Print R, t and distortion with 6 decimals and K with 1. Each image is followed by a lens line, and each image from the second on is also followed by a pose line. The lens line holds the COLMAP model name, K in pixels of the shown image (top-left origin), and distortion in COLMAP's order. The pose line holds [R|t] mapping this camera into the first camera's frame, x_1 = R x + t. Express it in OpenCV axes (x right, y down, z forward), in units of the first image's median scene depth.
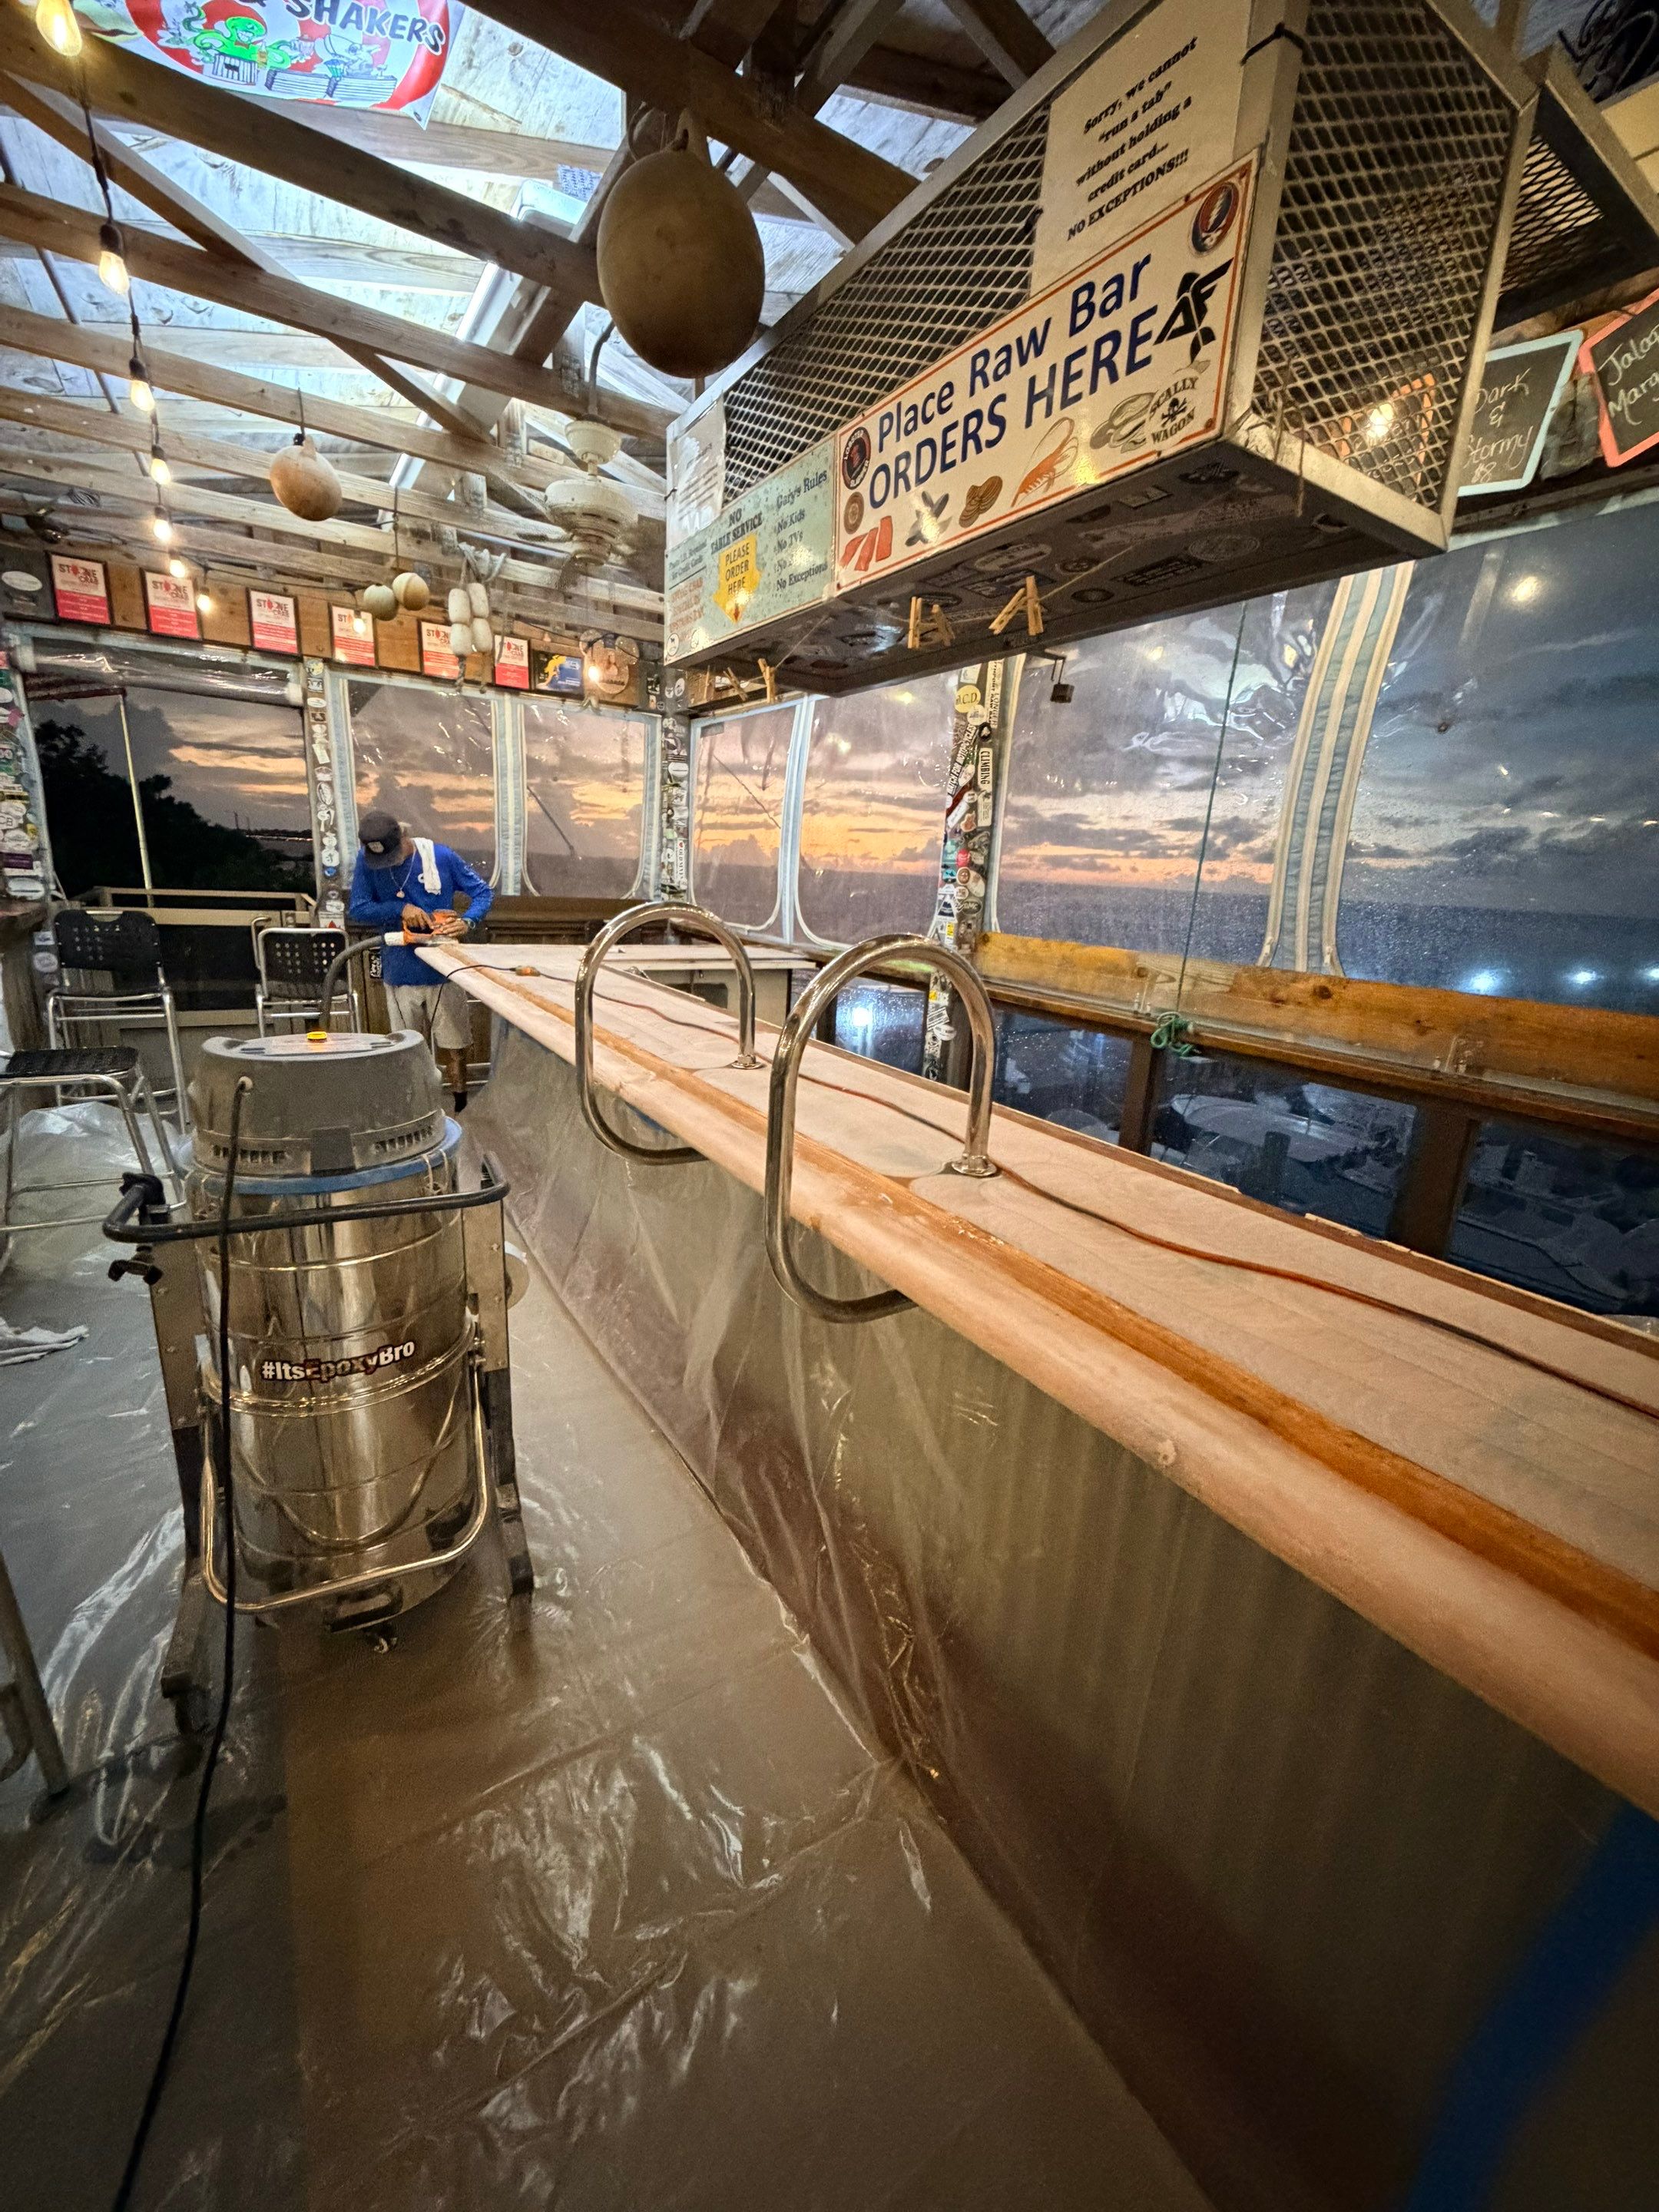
lens RADIAL K [[895.2, 0, 834.2], [0, 895.2, 1102.1], [0, 0, 1]] dist [-0.001225, -0.000249]
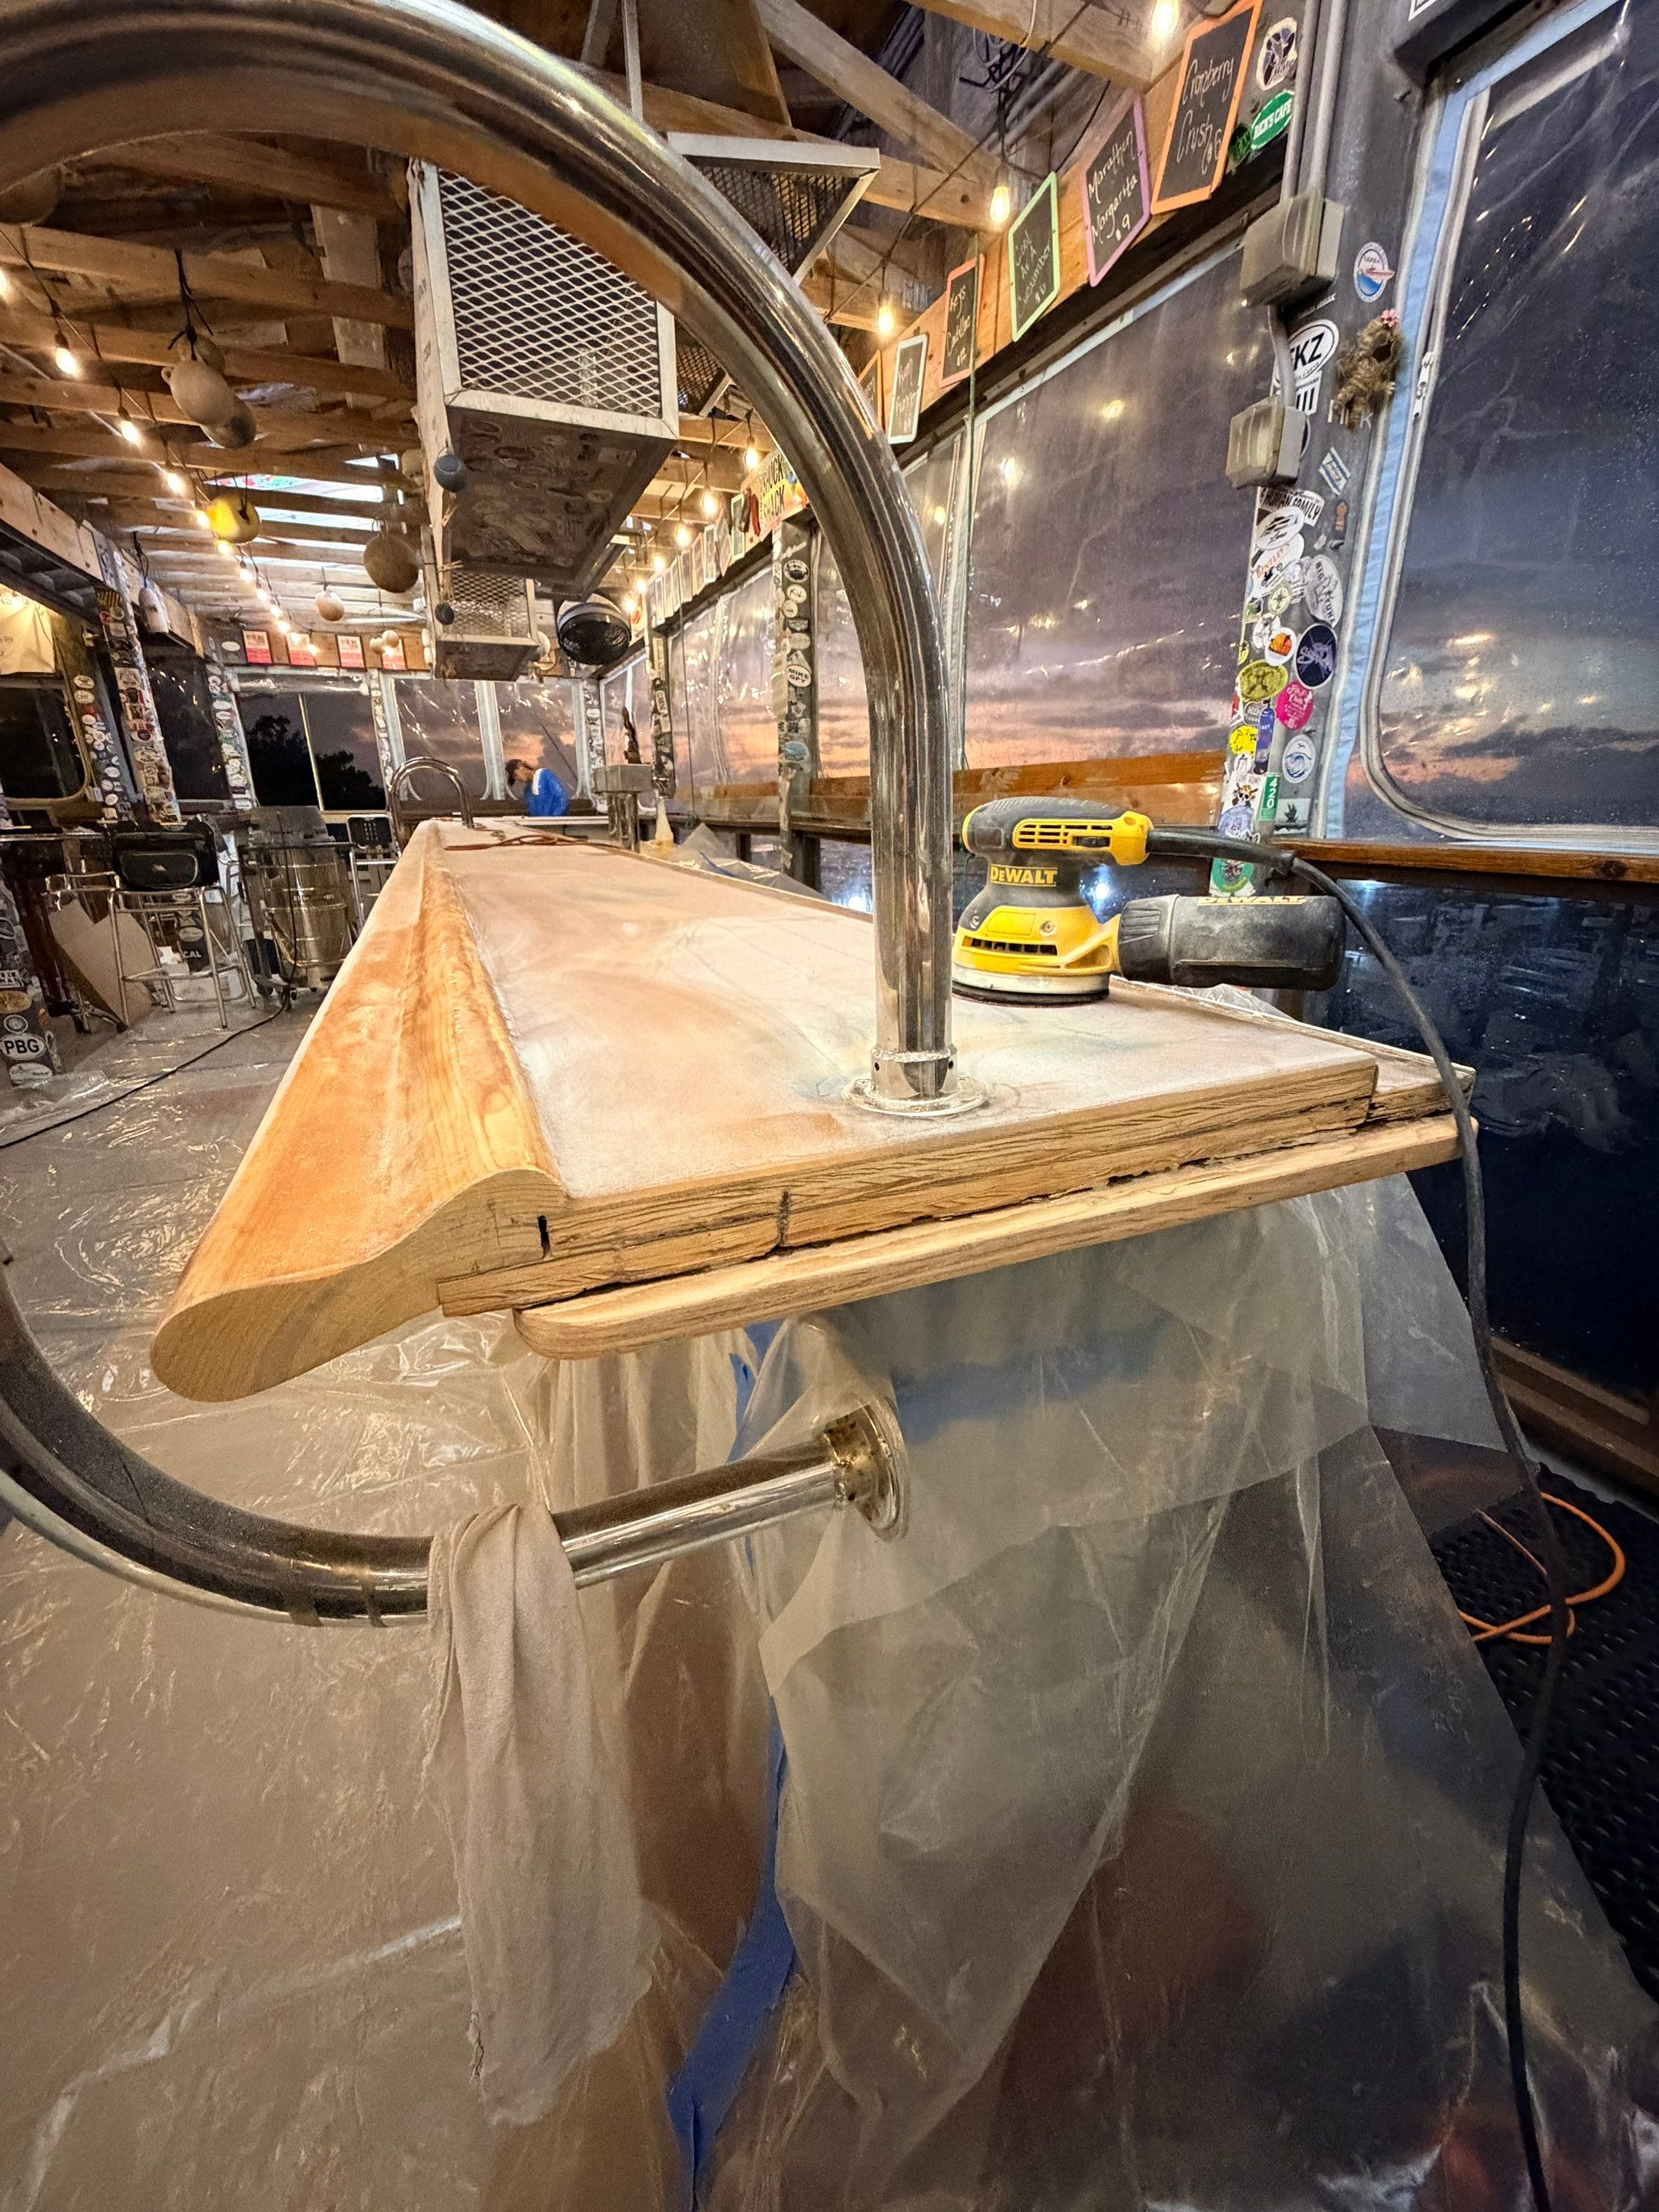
lens RADIAL K [[886.5, 0, 829.6], [0, 886.5, 1096.1], [0, 0, 1]] dist [-0.000031, -0.000395]
pose [[0.984732, -0.010571, -0.173753, 0.821343], [0.021652, 0.997841, 0.062000, 0.361867], [0.172723, -0.064816, 0.982836, -0.864039]]
